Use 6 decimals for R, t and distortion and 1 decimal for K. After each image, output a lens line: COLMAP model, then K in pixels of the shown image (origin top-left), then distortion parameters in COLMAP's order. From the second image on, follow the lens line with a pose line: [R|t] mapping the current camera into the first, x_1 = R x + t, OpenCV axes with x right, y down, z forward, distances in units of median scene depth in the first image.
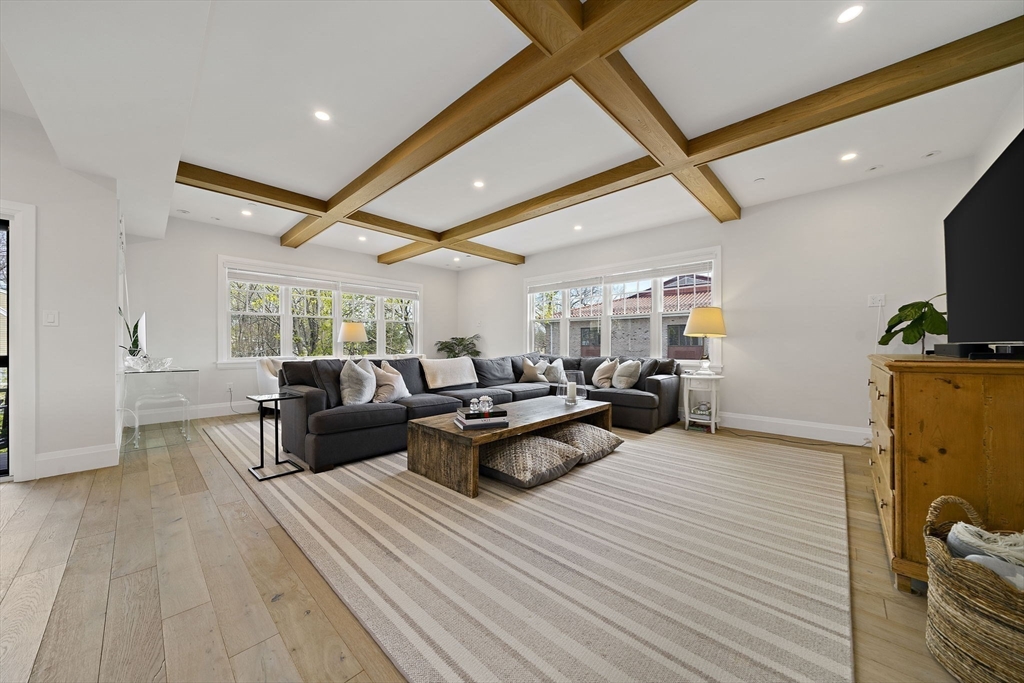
lens RADIAL K [[354.2, 0, 512.6], [0, 354.2, 343.3], [0, 0, 1]] dist [-0.005441, 0.000439]
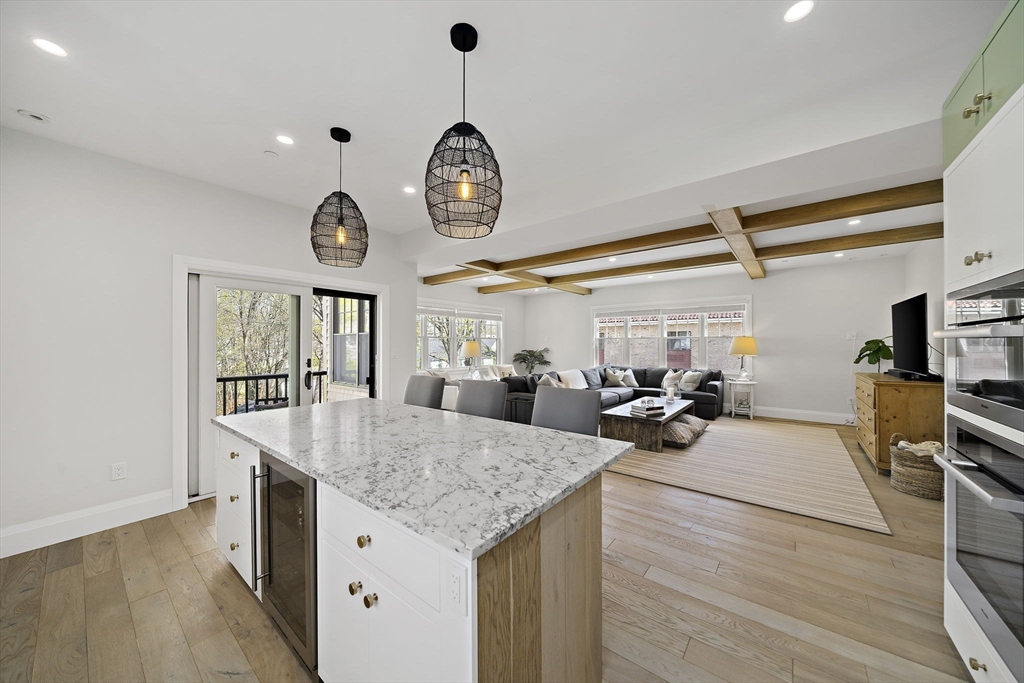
lens RADIAL K [[354.2, 0, 514.6], [0, 354.2, 342.2], [0, 0, 1]] dist [-0.005441, 0.000439]
pose [[0.996630, -0.000864, 0.082027, -0.645314], [0.001046, 0.999997, -0.002177, -0.087506], [-0.082025, 0.002255, 0.996628, -0.491509]]
